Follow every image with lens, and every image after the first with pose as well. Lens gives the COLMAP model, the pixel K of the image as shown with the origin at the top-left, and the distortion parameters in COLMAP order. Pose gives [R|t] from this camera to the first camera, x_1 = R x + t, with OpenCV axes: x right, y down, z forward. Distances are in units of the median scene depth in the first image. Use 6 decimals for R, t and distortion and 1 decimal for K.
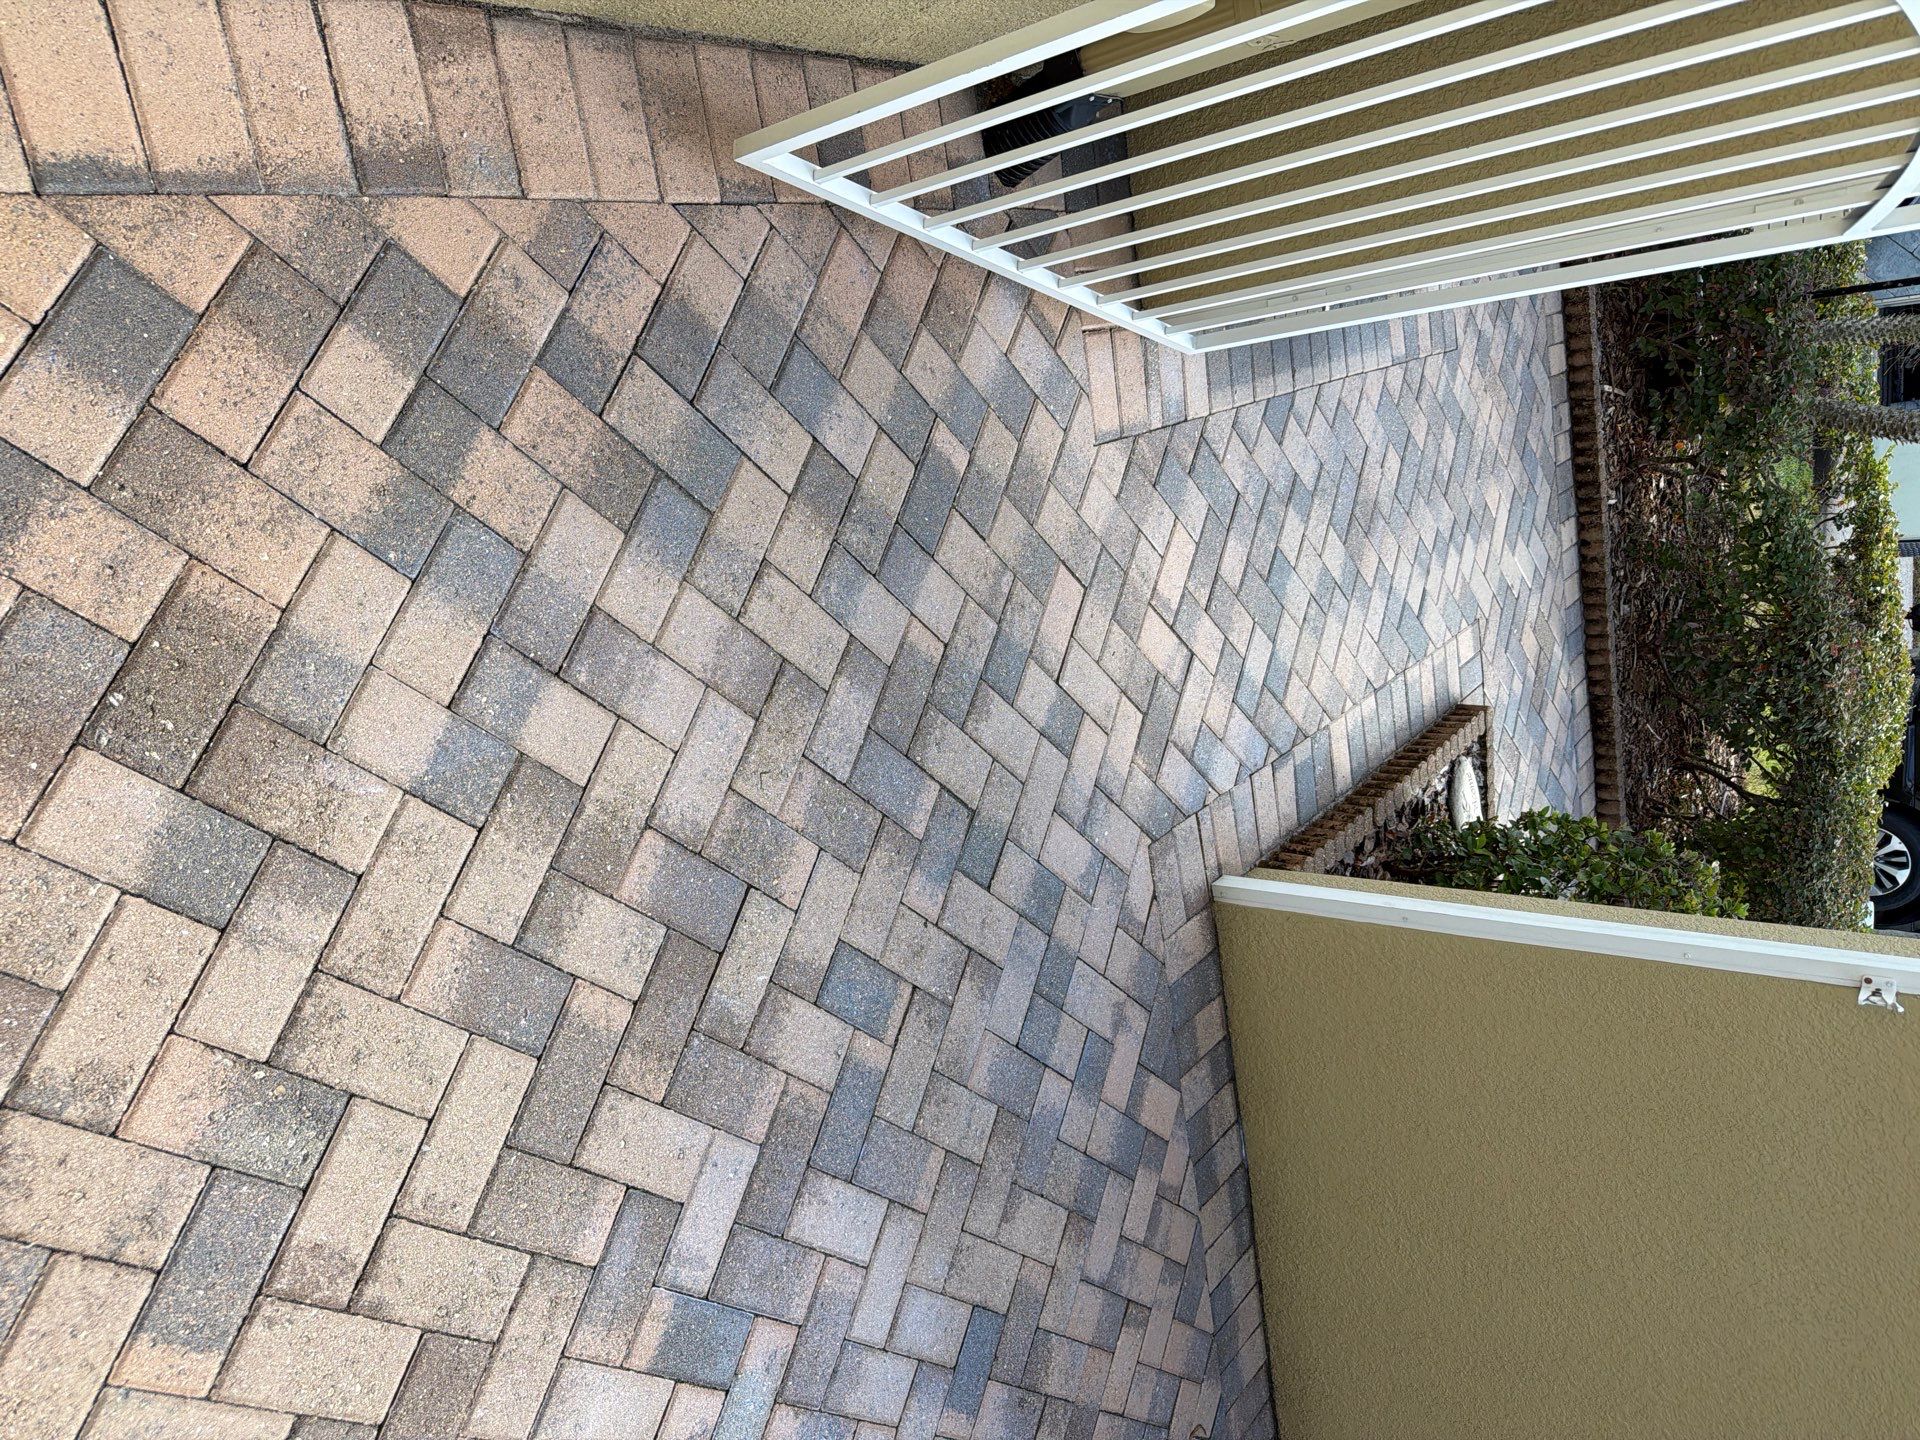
lens RADIAL K [[1346.4, 0, 965.8], [0, 1346.4, 723.2], [0, 0, 1]] dist [0.038053, -0.039983]
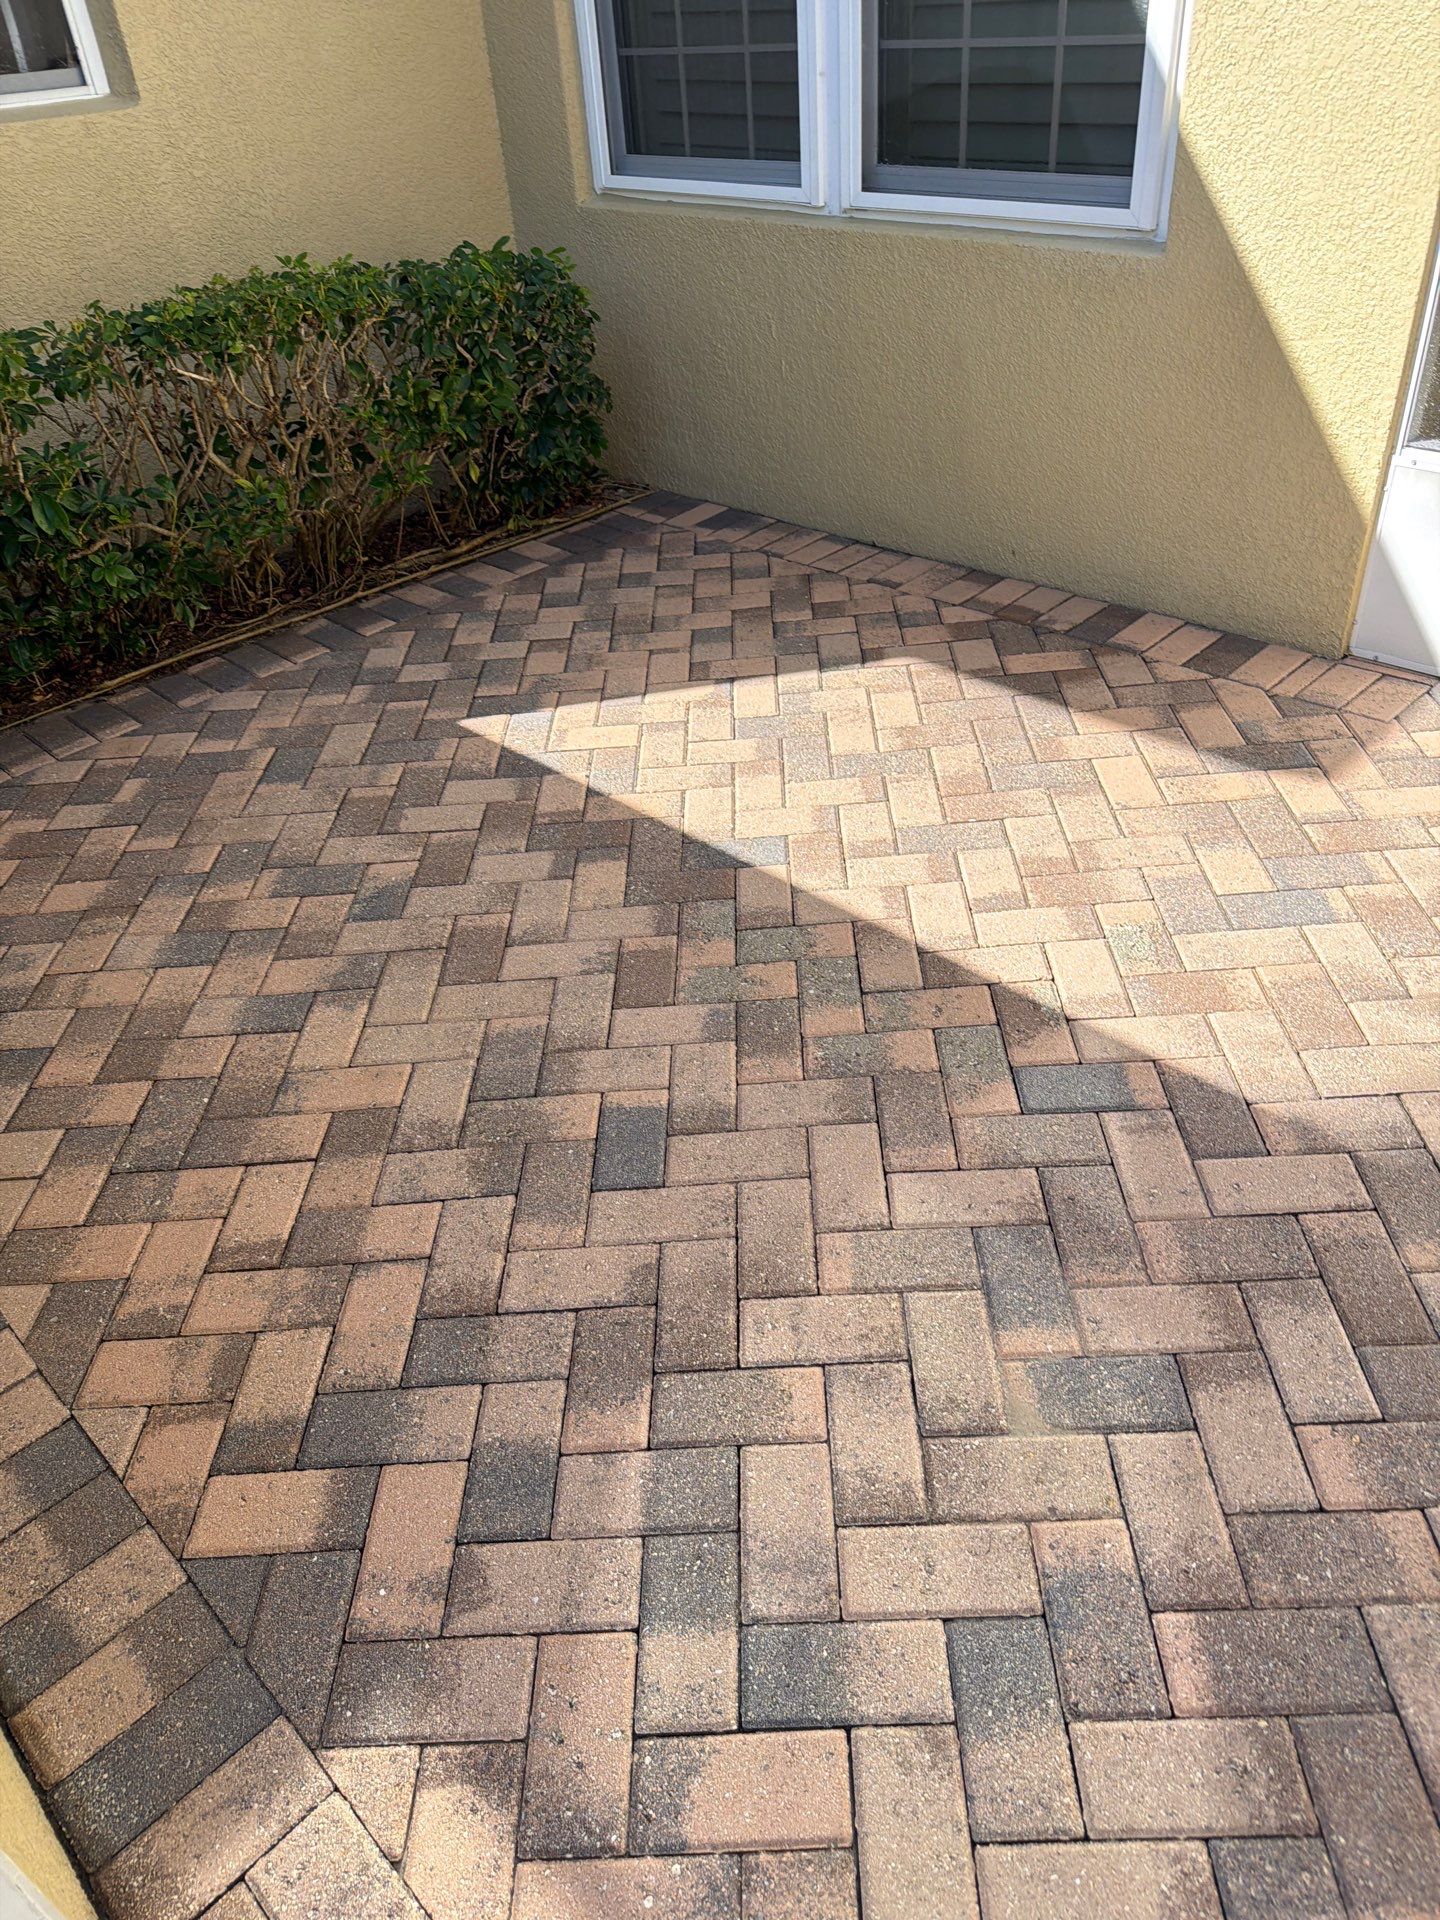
lens RADIAL K [[1370.3, 0, 720.7], [0, 1370.3, 960.3], [0, 0, 1]] dist [0.093148, -0.073621]
pose [[-0.606622, -0.397468, -0.688497, 0.846840], [-0.470533, -0.518550, 0.713936, -0.162922], [-0.640787, 0.757051, 0.127542, 1.039406]]
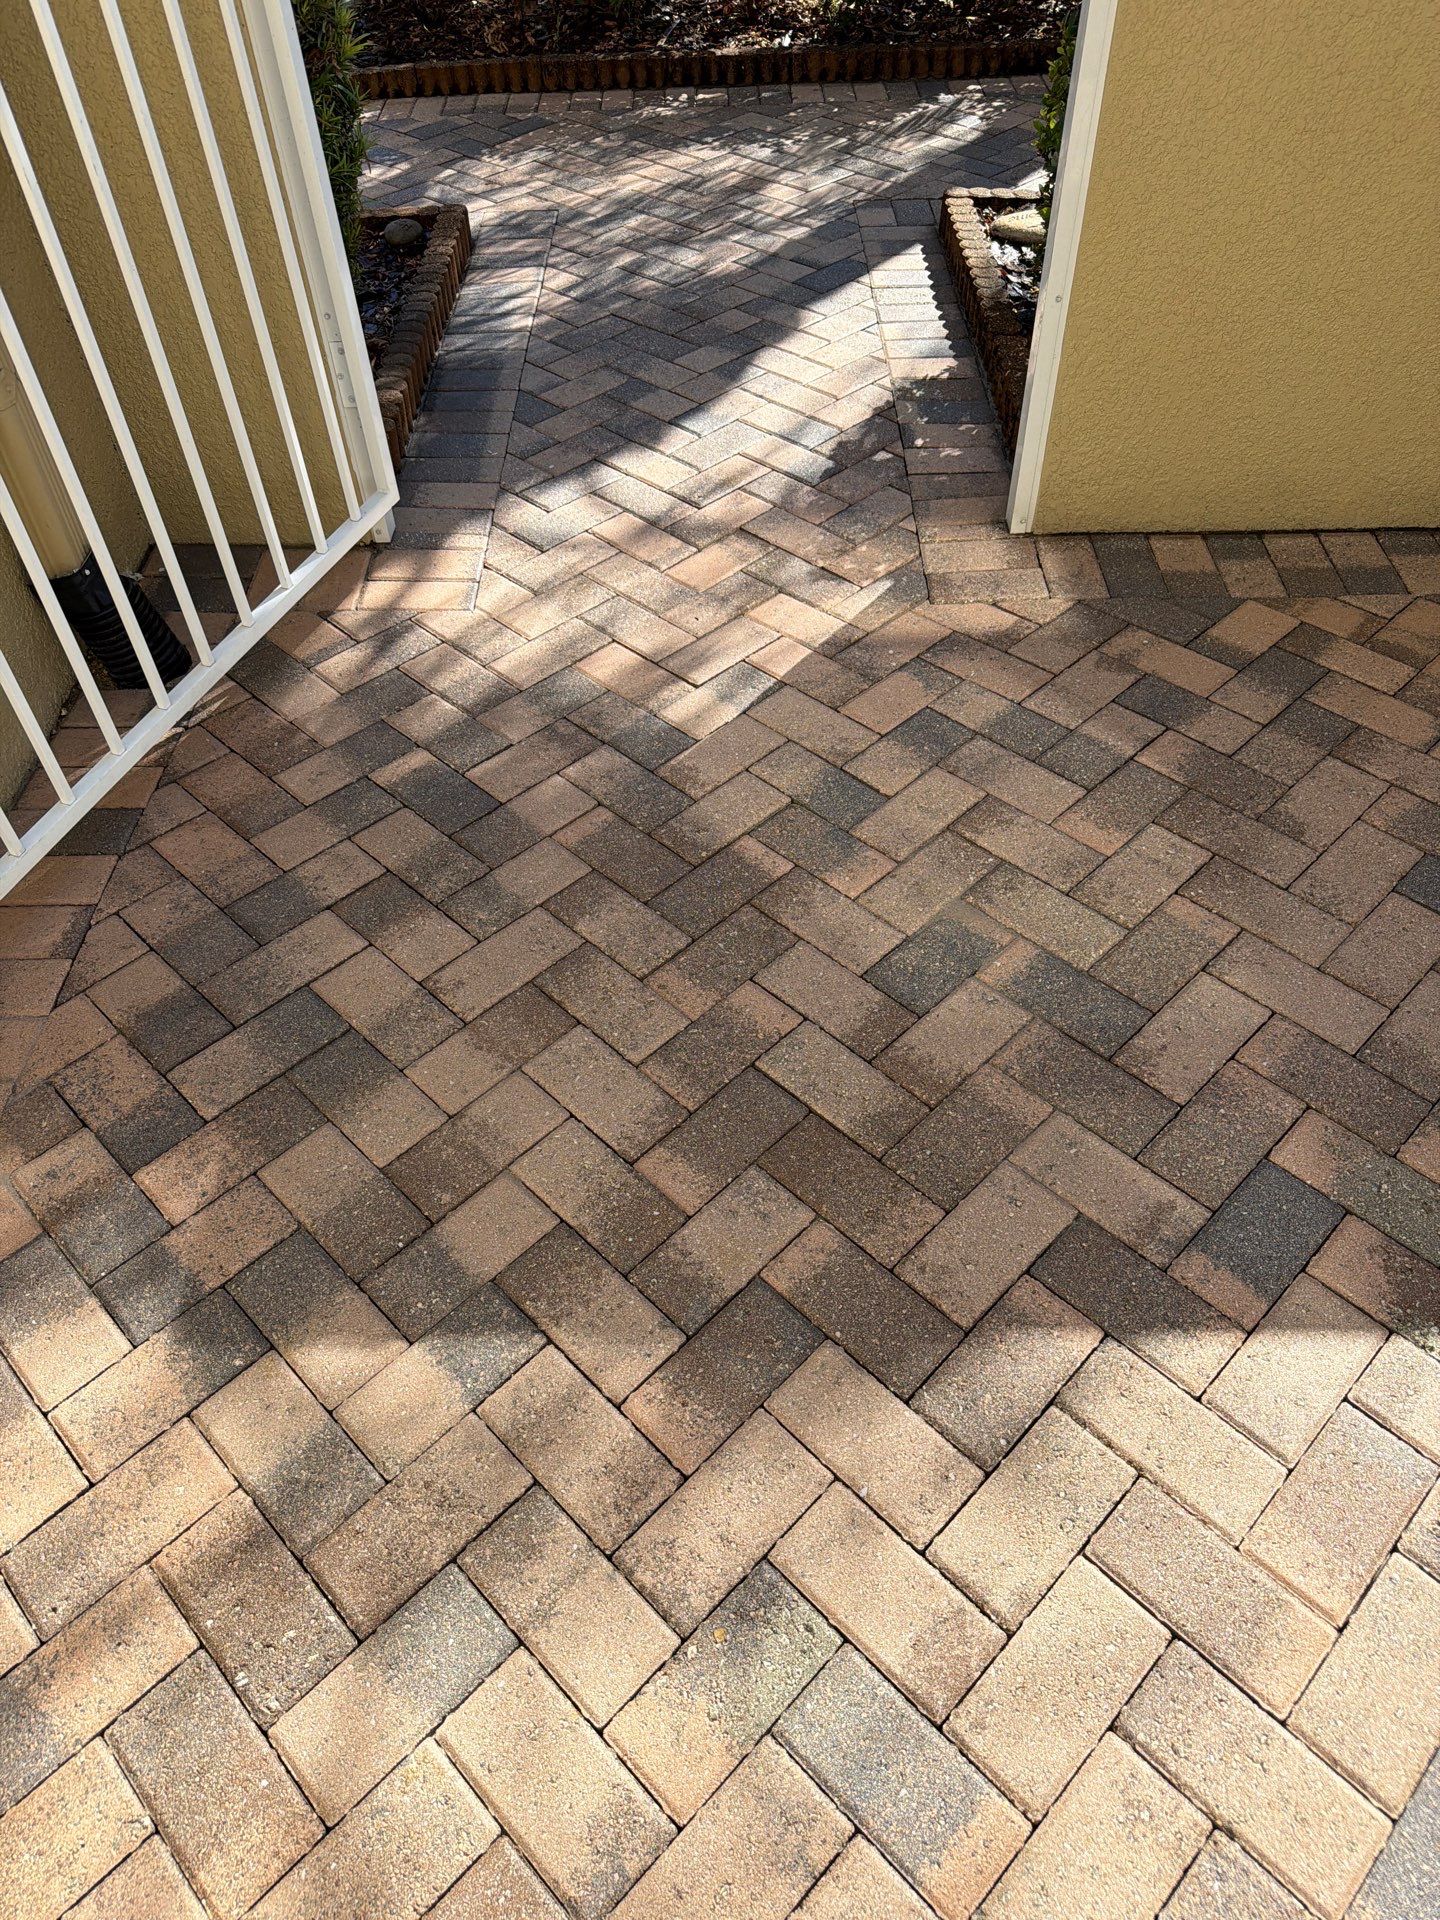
lens RADIAL K [[1355.9, 0, 717.7], [0, 1355.9, 946.6], [0, 0, 1]] dist [0.036832, -0.036045]
pose [[0.142404, -0.979002, -0.145866, 0.046822], [0.957639, 0.173537, -0.229811, 0.321257], [0.250298, -0.106961, 0.962242, 0.161711]]
